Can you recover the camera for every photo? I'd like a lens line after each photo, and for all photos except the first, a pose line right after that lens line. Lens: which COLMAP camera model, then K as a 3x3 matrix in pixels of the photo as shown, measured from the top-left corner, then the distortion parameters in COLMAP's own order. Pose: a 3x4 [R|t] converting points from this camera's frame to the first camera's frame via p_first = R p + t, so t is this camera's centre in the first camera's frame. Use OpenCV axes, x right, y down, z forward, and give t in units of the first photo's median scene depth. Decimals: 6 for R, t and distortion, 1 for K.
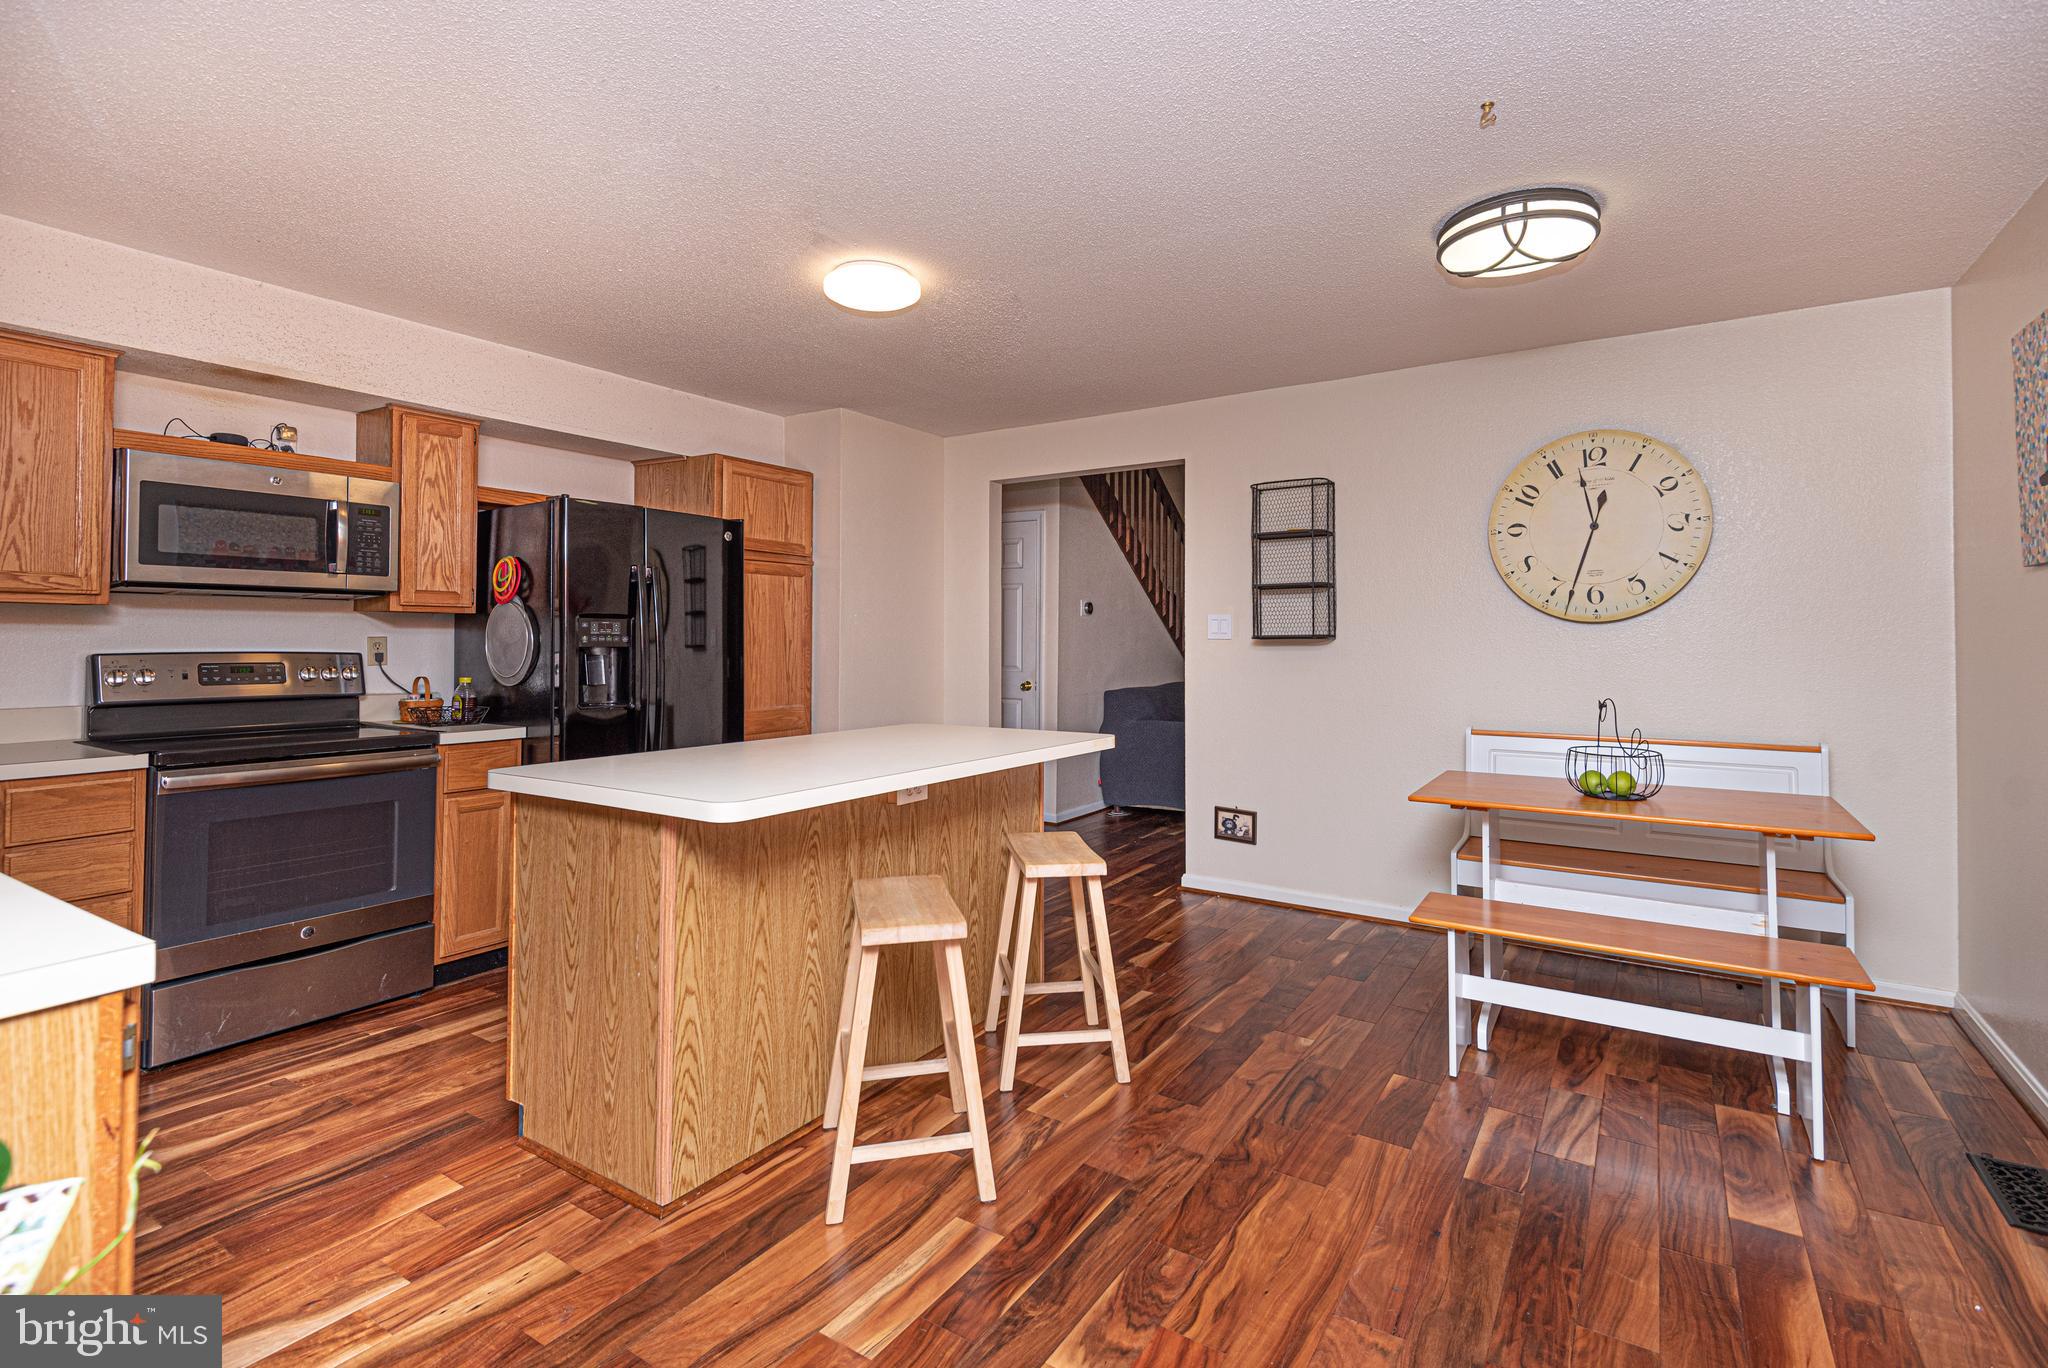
lens RADIAL K [[942.9, 0, 1000.6], [0, 942.9, 635.0], [0, 0, 1]] dist [0.002289, -0.000046]
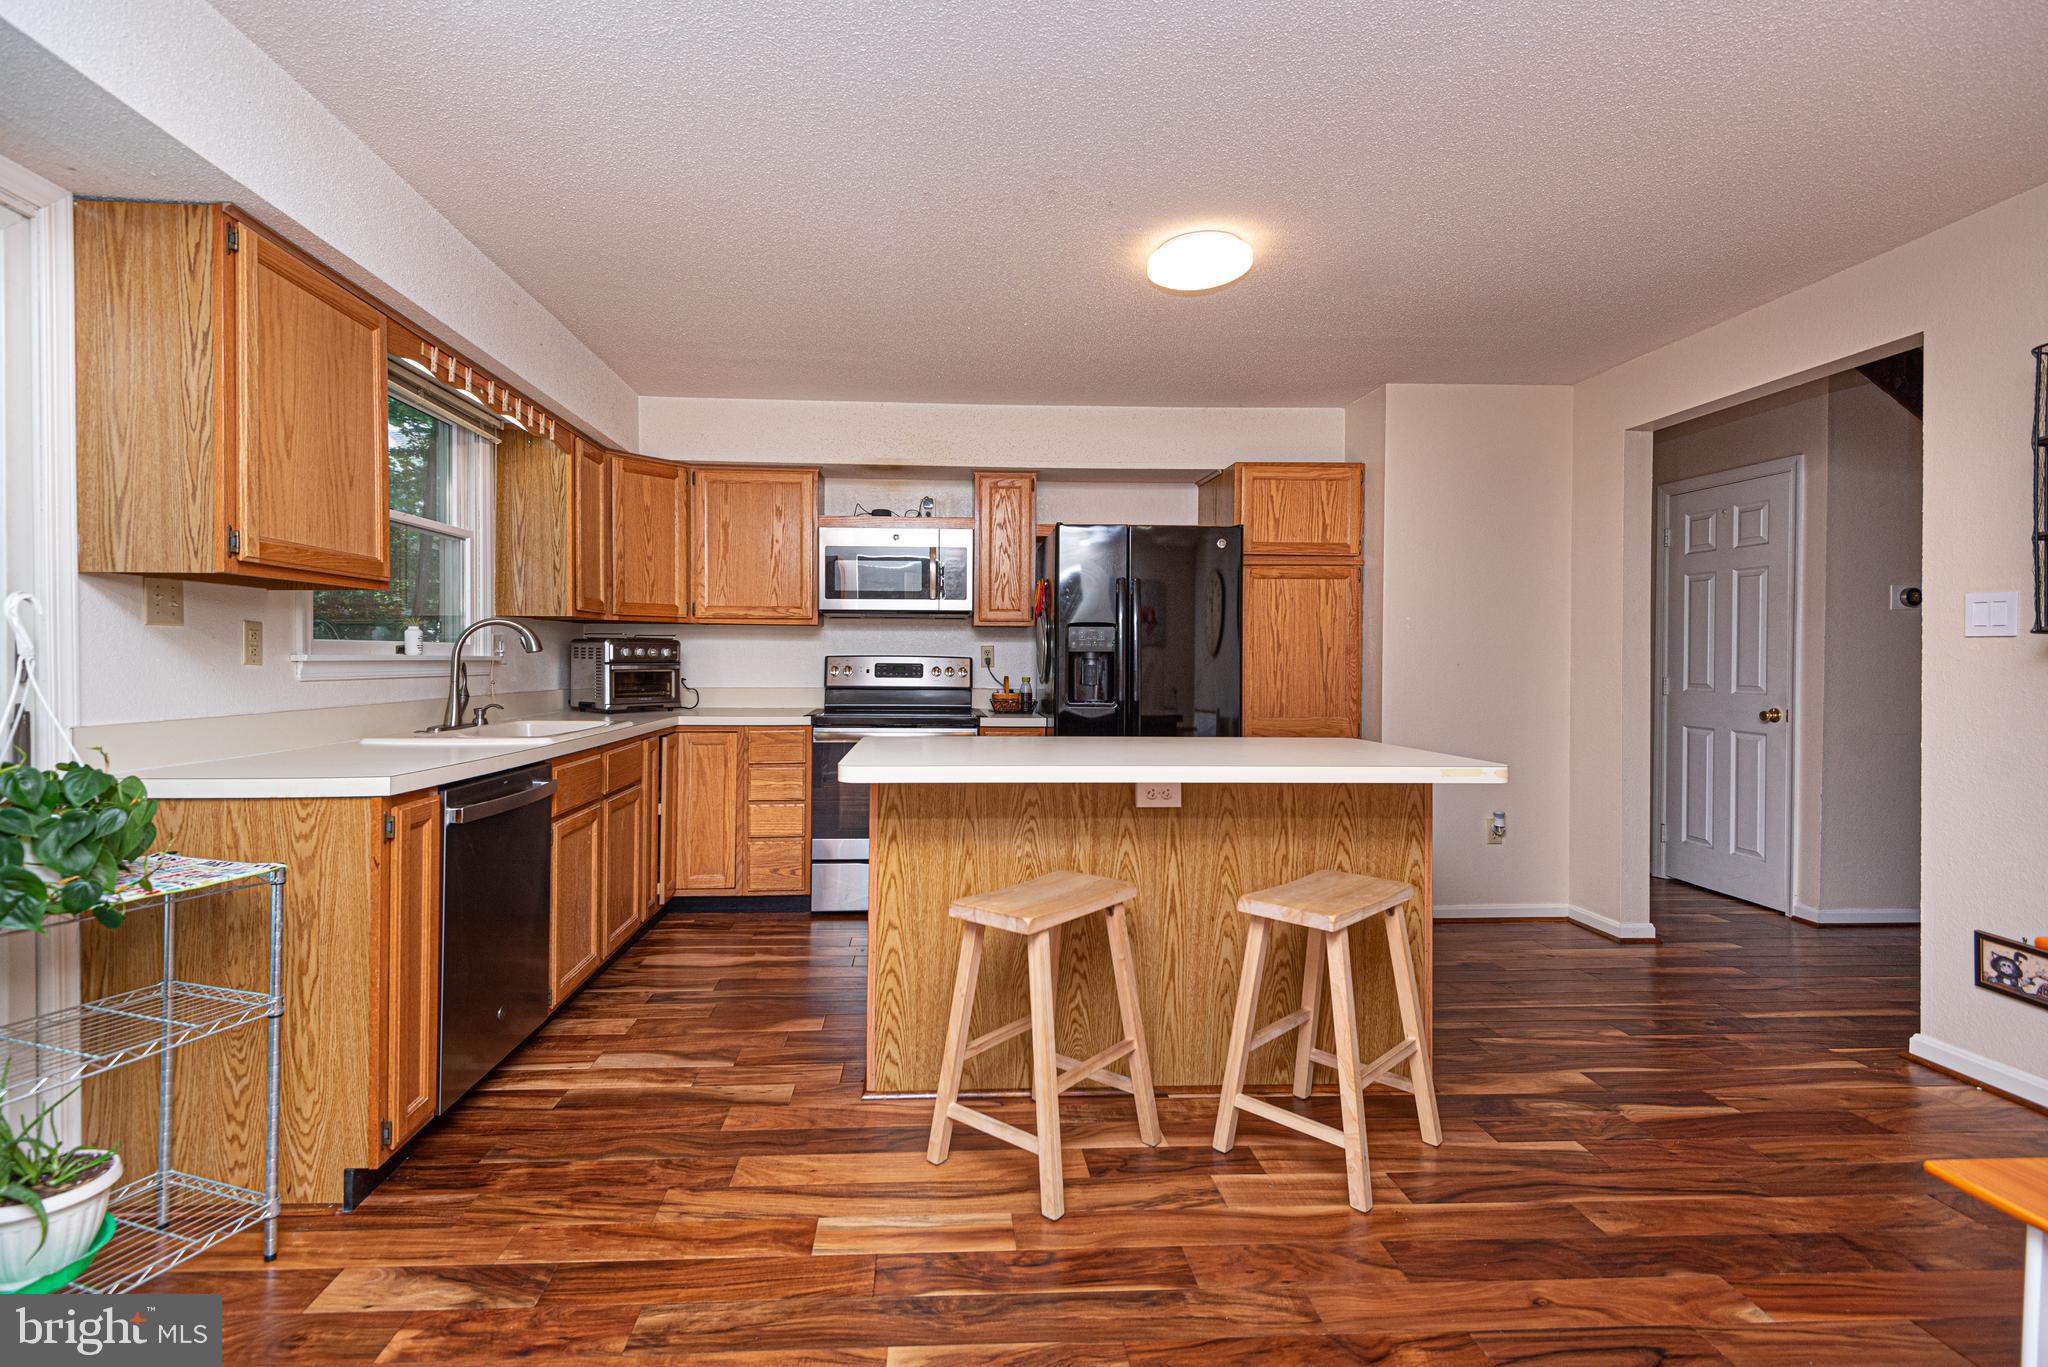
lens RADIAL K [[921.6, 0, 989.8], [0, 921.6, 674.4], [0, 0, 1]] dist [0.013415, -0.000635]
pose [[0.597631, 0.012585, -0.801673, 0.506060], [0.000826, 0.999867, 0.016312, 0.027515], [0.801771, -0.010411, 0.597541, 0.293077]]
